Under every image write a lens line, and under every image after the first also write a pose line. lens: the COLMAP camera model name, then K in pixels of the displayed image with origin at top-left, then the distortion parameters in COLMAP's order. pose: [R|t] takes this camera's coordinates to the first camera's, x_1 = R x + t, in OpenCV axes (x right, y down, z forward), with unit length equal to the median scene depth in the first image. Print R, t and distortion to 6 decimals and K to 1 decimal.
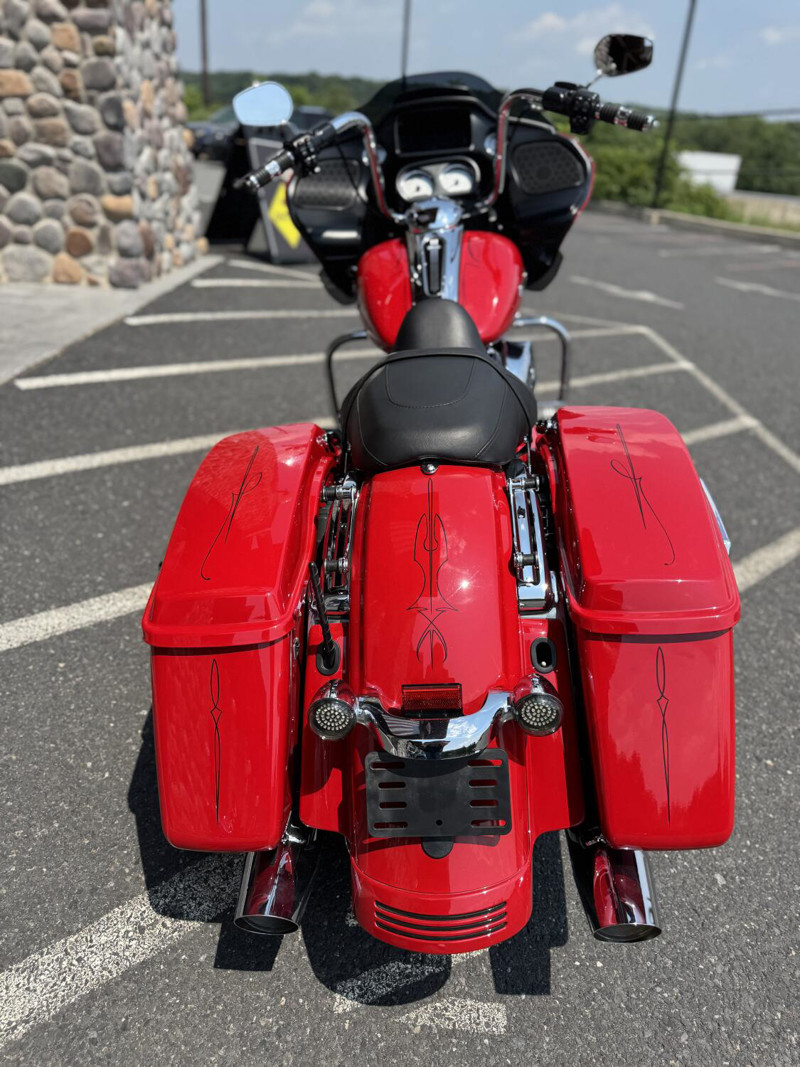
lens RADIAL K [[756.5, 0, 400.0], [0, 756.5, 533.5], [0, 0, 1]] dist [-0.001007, -0.006550]
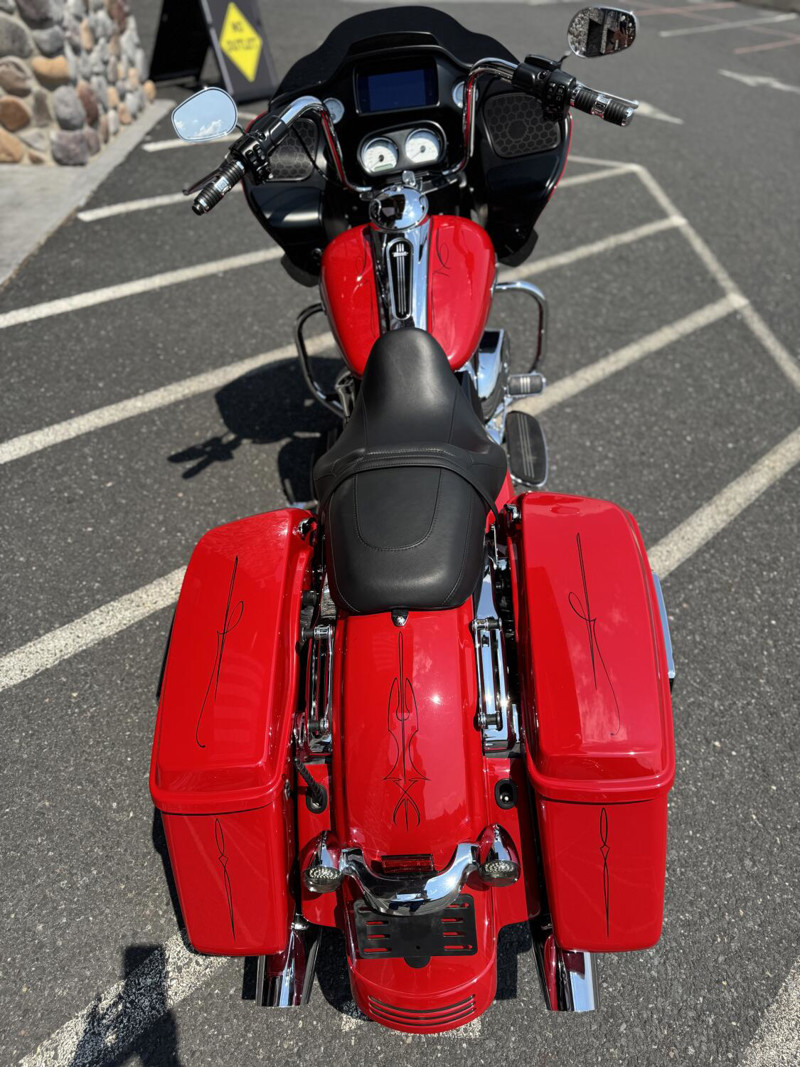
lens RADIAL K [[753.1, 0, 400.0], [0, 753.1, 533.5], [0, 0, 1]] dist [0.000087, -0.007307]
pose [[0.998892, -0.046721, 0.005717, 0.023016], [0.043935, 0.969057, 0.242897, -0.268698], [-0.016888, -0.242376, 0.970035, -0.003350]]
